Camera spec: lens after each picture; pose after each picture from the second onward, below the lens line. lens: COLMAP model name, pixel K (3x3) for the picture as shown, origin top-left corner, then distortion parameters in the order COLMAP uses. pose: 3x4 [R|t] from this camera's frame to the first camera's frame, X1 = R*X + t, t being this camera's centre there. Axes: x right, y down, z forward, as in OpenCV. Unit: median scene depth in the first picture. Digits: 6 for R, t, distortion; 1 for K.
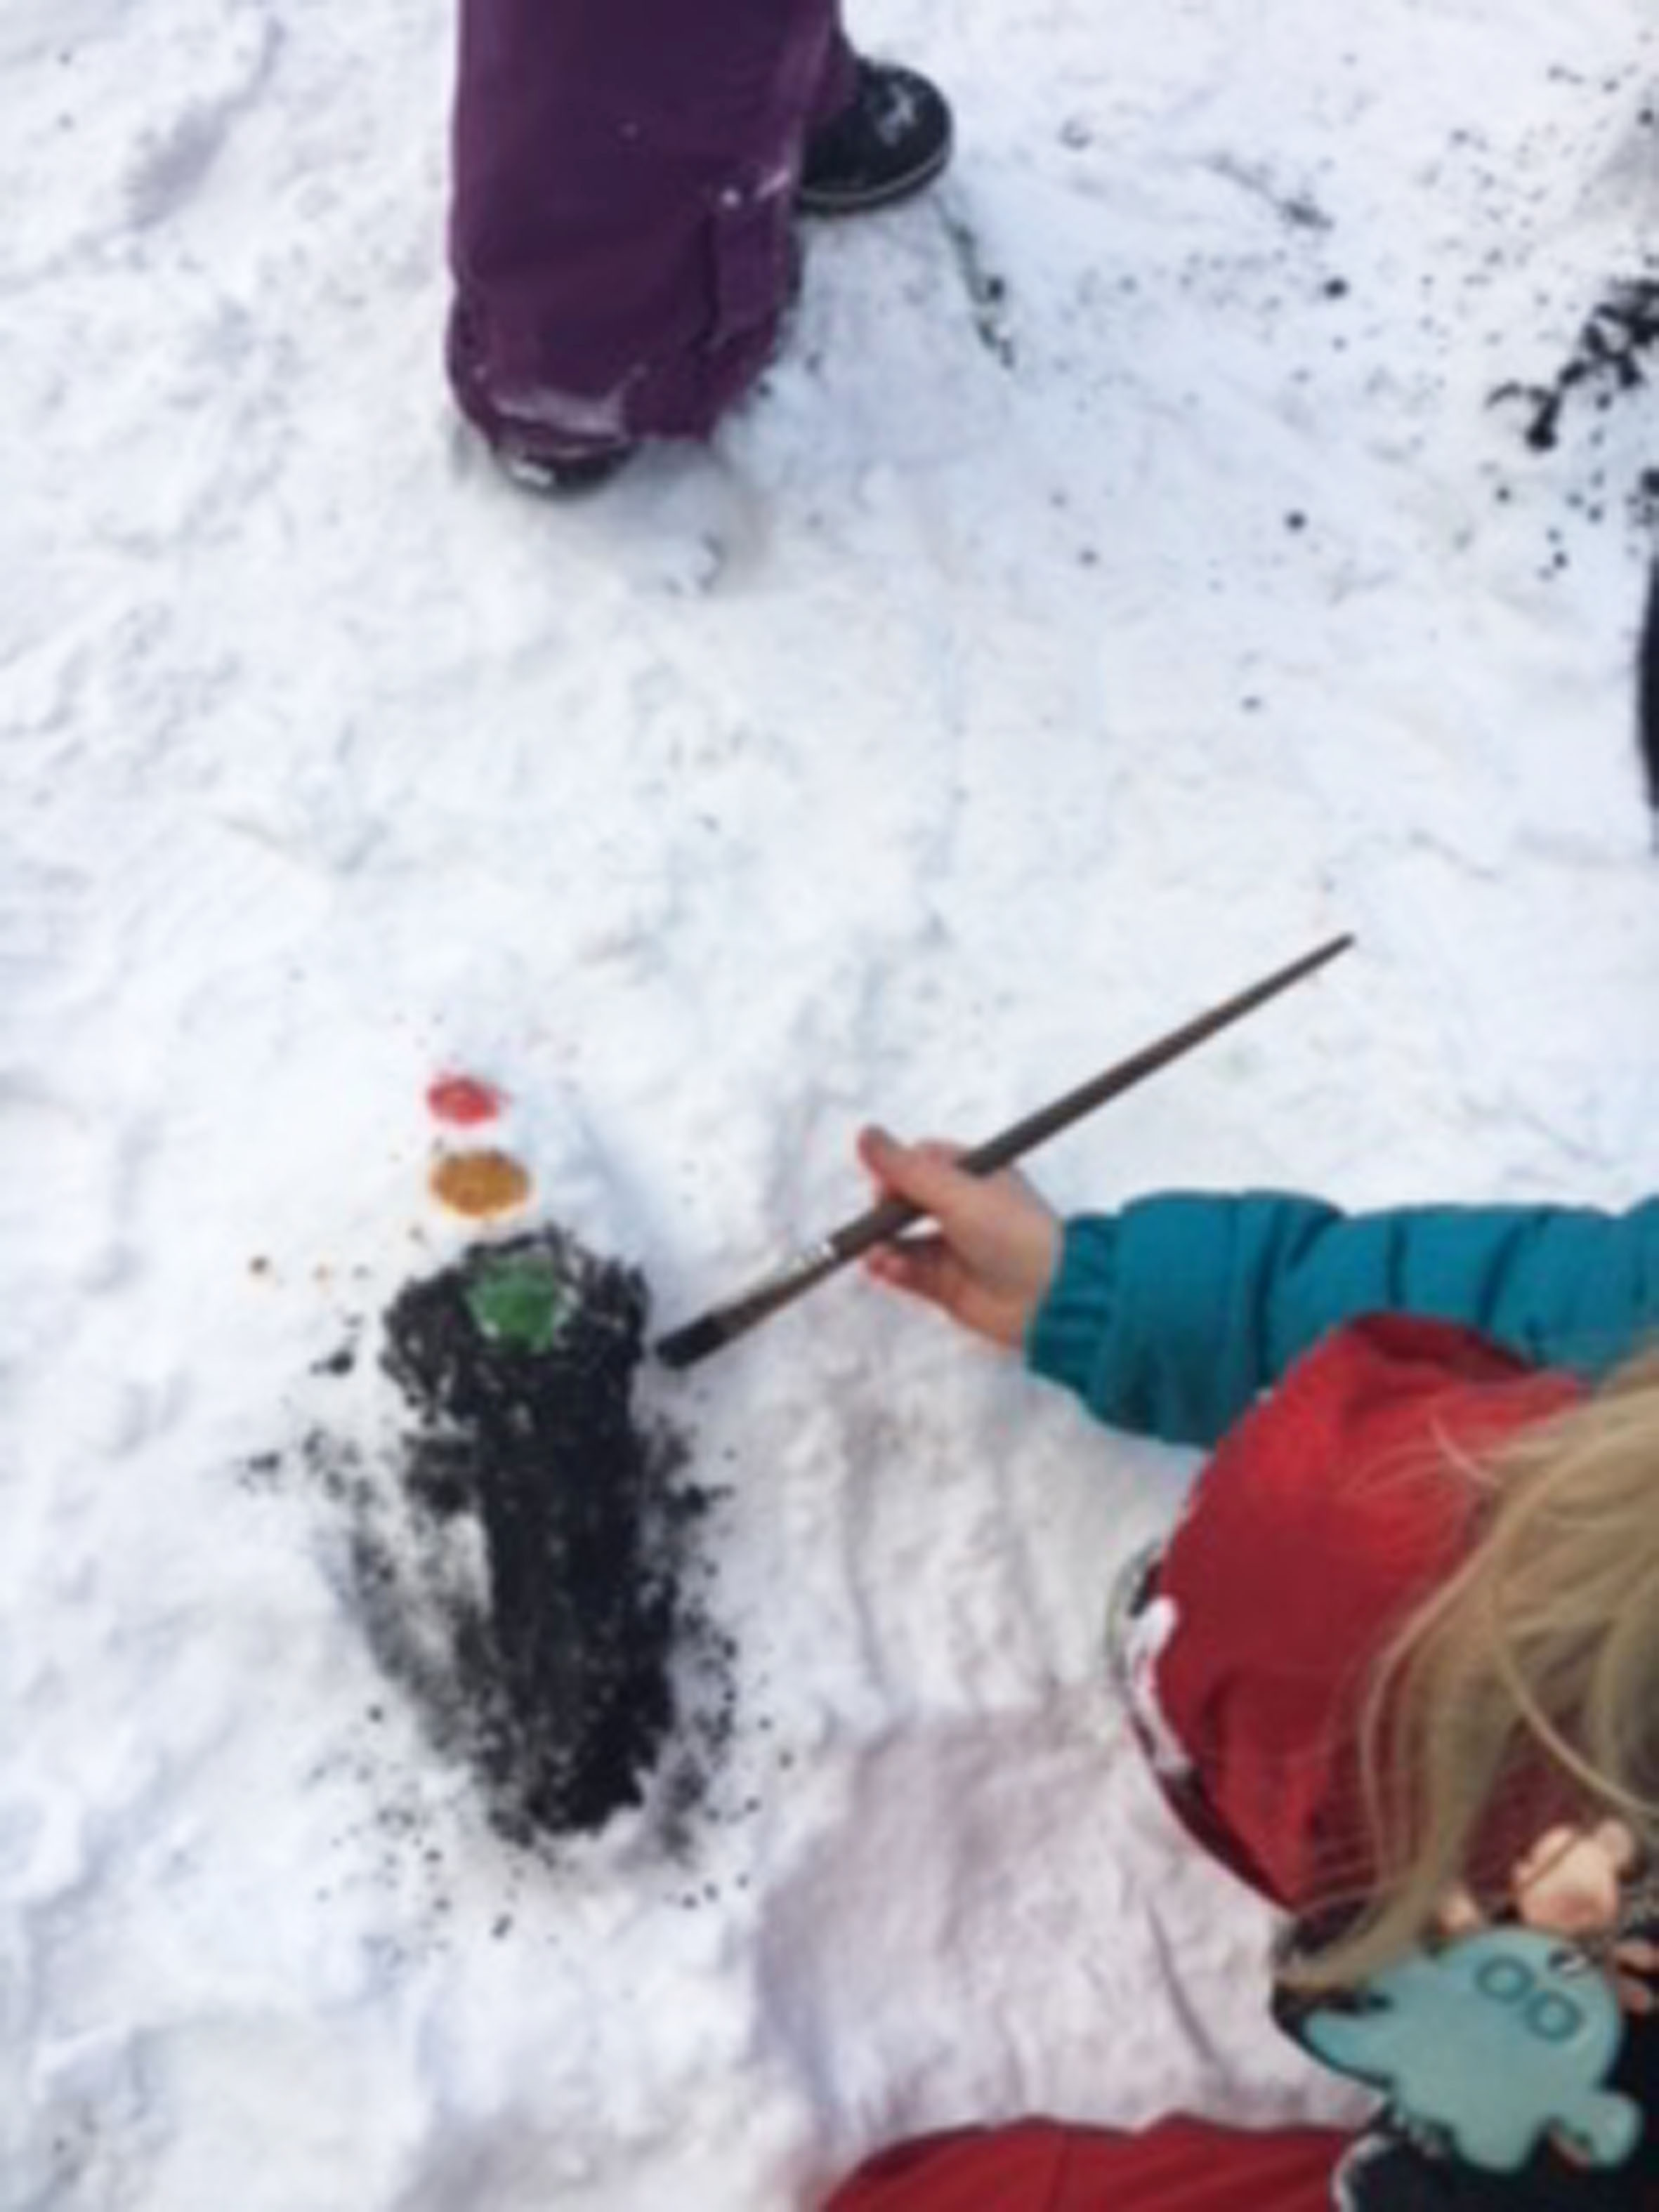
lens RADIAL K [[1925.4, 0, 843.8], [0, 1925.4, 1114.4], [0, 0, 1]] dist [0.062980, -0.002096]
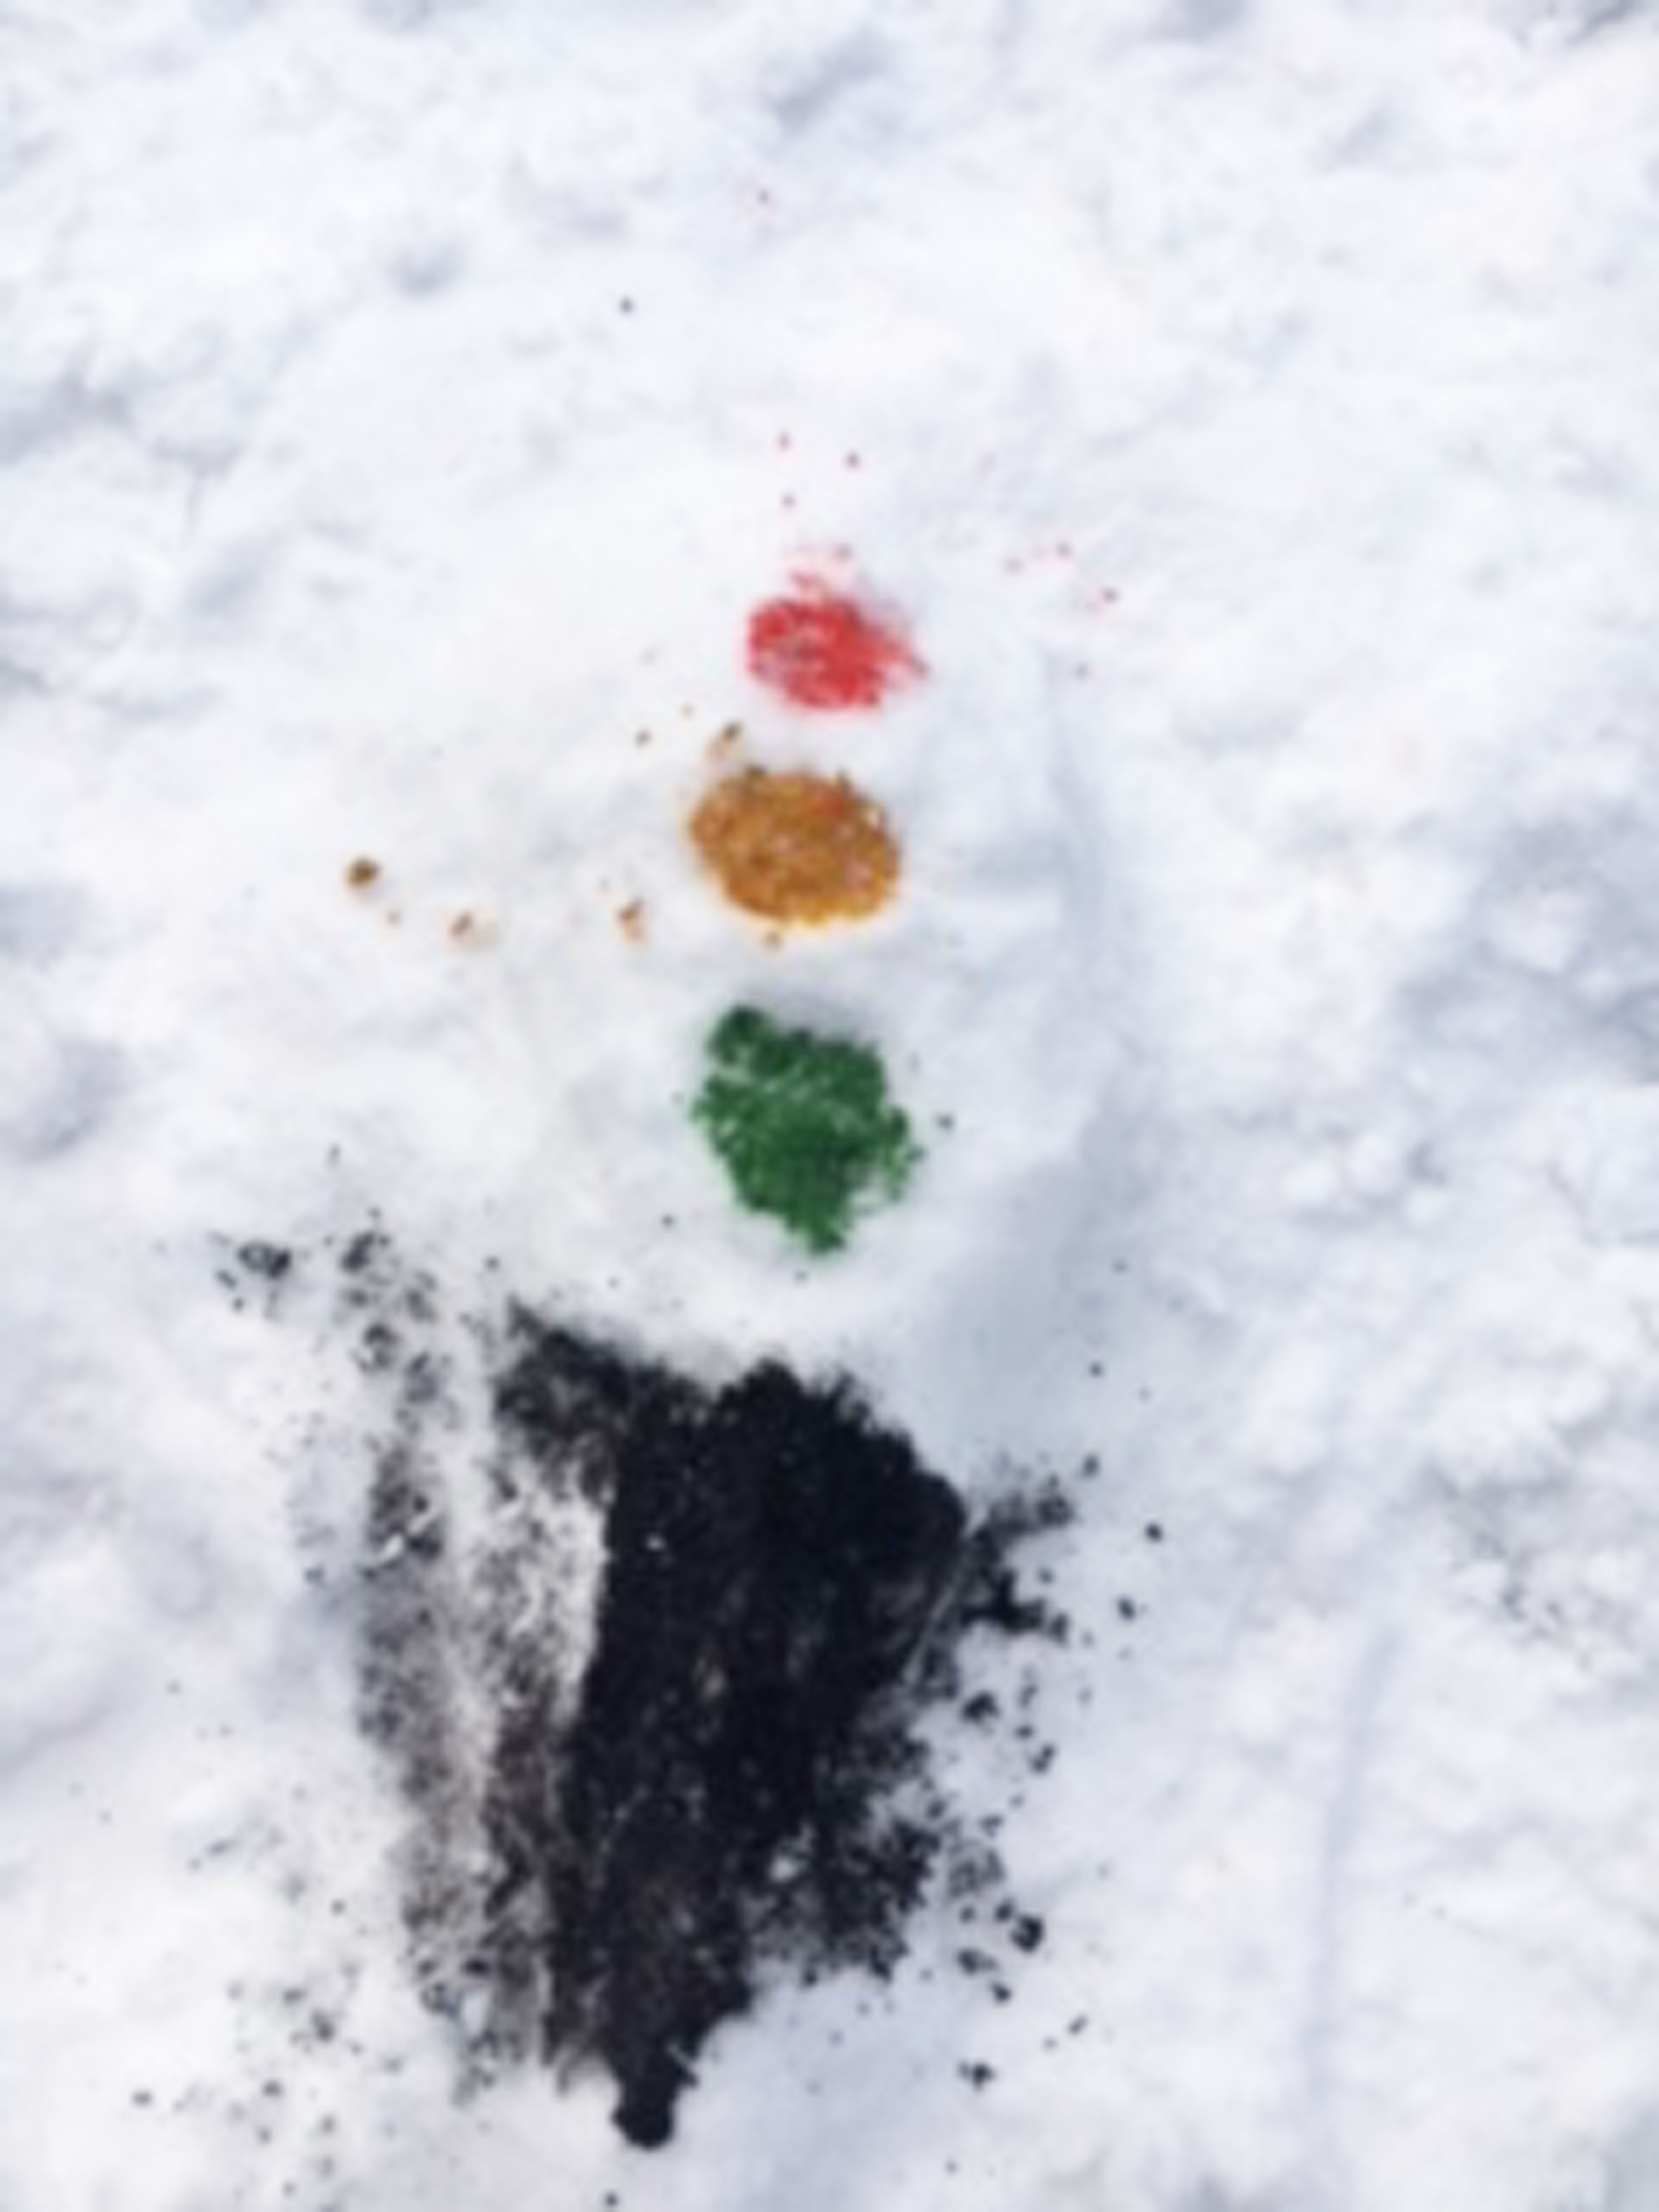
lens RADIAL K [[1925.4, 0, 843.8], [0, 1925.4, 1114.4], [0, 0, 1]] dist [0.062980, -0.002096]
pose [[0.918120, 0.316462, -0.238553, -0.050386], [-0.252983, 0.931356, 0.261869, -0.027422], [0.305049, -0.180077, 0.935156, 0.577597]]
